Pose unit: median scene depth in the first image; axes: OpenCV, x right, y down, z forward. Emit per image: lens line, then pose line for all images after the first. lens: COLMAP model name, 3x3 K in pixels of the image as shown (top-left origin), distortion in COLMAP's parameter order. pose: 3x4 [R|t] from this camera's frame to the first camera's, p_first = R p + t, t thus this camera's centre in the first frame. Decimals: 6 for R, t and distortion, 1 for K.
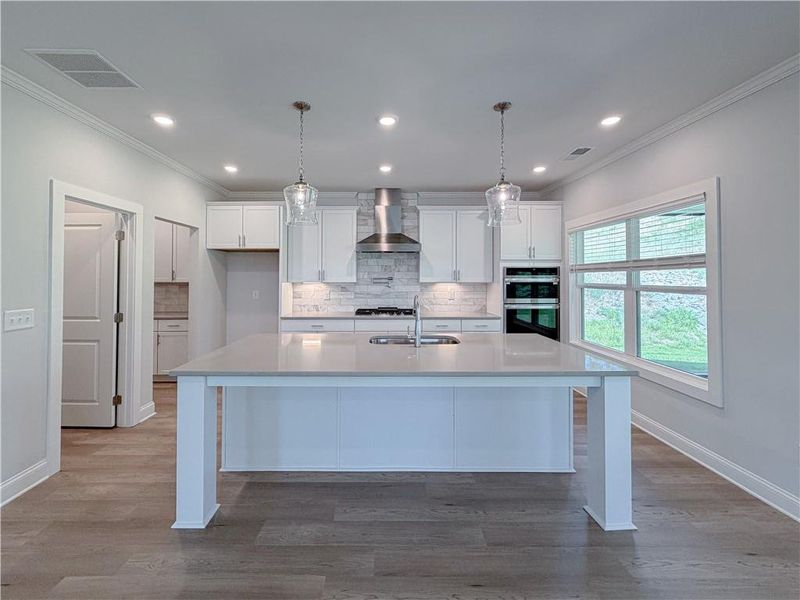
lens RADIAL K [[331.8, 0, 378.0], [0, 331.8, 273.7], [0, 0, 1]] dist [0.001483, -0.000135]
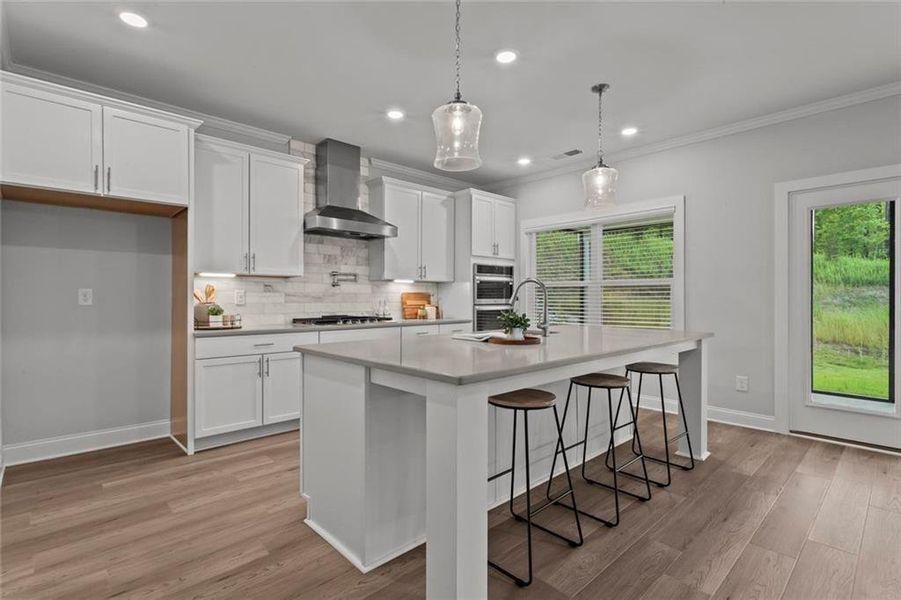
lens RADIAL K [[433.6, 0, 441.0], [0, 433.6, 302.0], [0, 0, 1]] dist [0.000767, 0.001651]
pose [[0.729694, -0.005141, 0.683755, -0.487768], [-0.007929, 0.999841, 0.015980, 0.065486], [-0.683728, -0.017082, 0.729537, 0.208353]]
